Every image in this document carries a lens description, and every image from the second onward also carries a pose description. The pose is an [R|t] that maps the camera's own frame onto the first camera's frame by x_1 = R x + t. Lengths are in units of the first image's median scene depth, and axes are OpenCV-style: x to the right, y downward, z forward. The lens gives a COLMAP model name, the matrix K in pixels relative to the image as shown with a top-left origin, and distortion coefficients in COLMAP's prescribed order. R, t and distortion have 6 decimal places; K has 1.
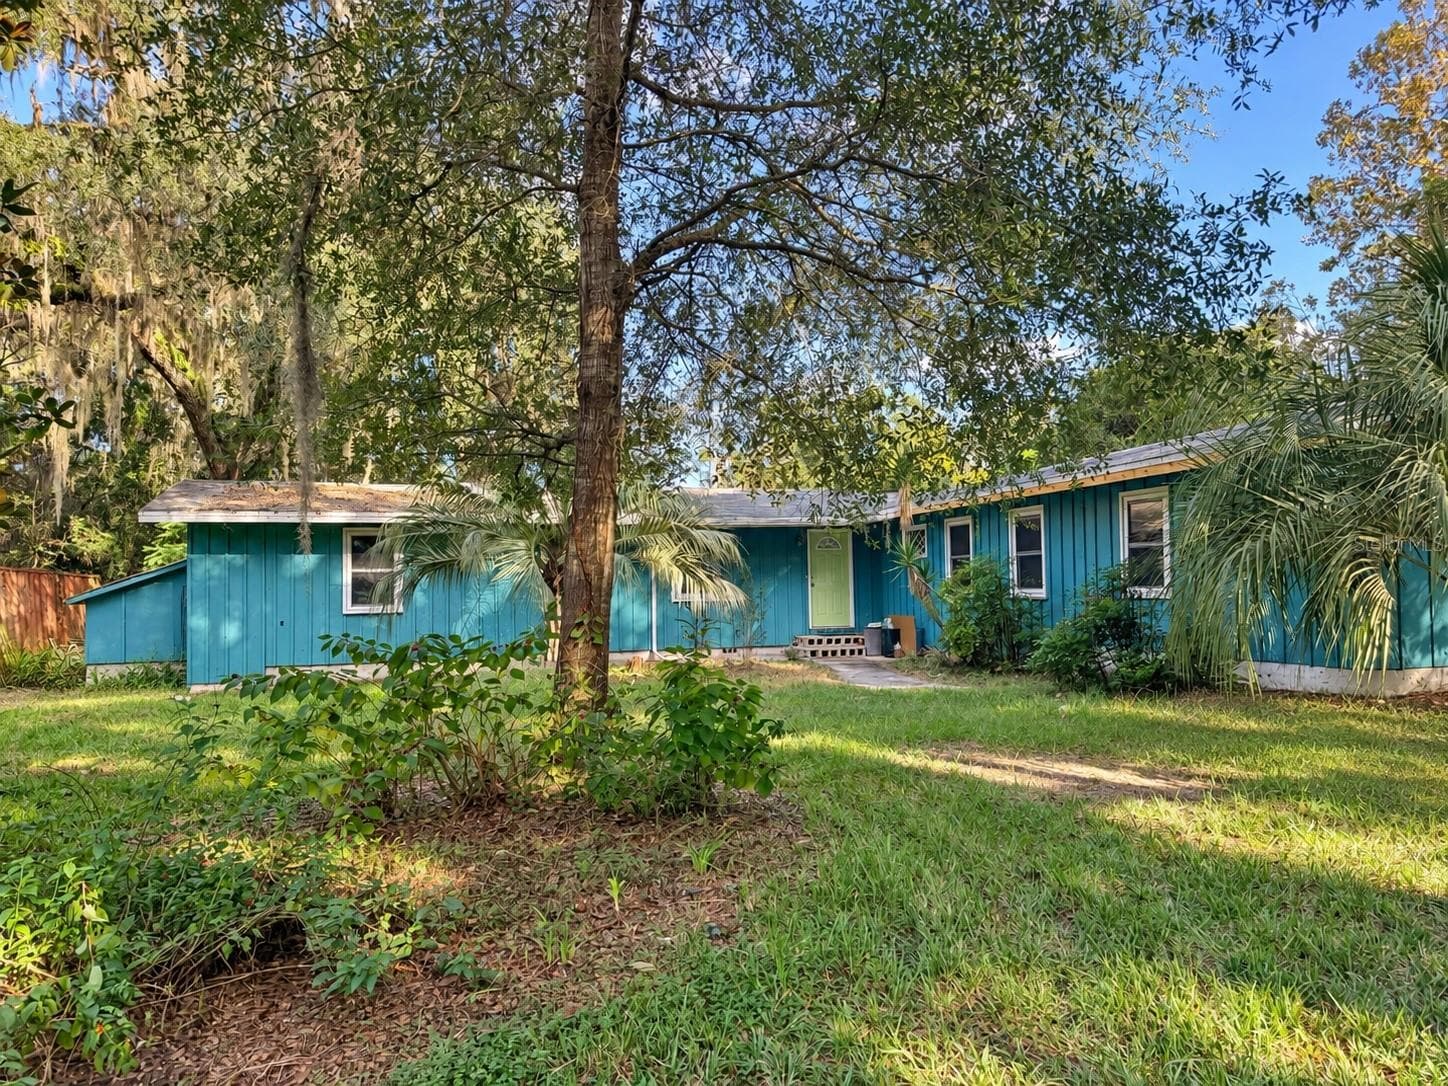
lens RADIAL K [[1142.2, 0, 724.0], [0, 1142.2, 543.0], [0, 0, 1]] dist [-0.042290, -0.000167]
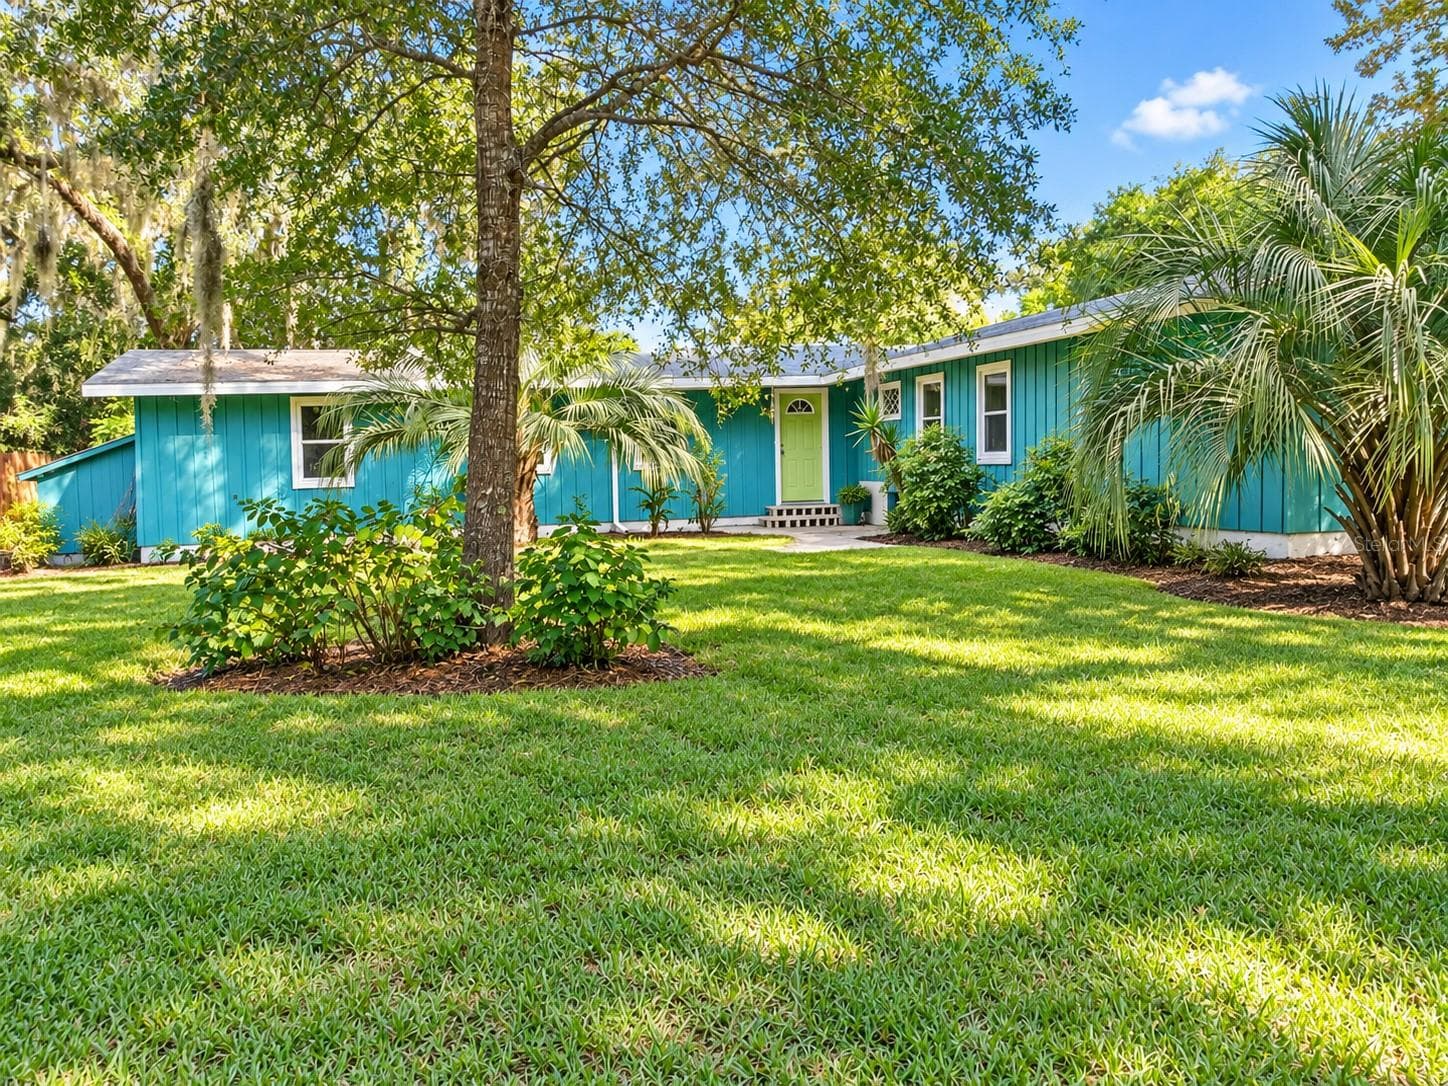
lens RADIAL K [[1718.0, 0, 724.0], [0, 1718.0, 543.0], [0, 0, 1]] dist [-0.000538, 0.000034]
pose [[0.992555, -0.006956, -0.121595, 0.214063], [0.018271, 0.995573, 0.092196, -0.019281], [0.120415, -0.093732, 0.988289, -0.420945]]
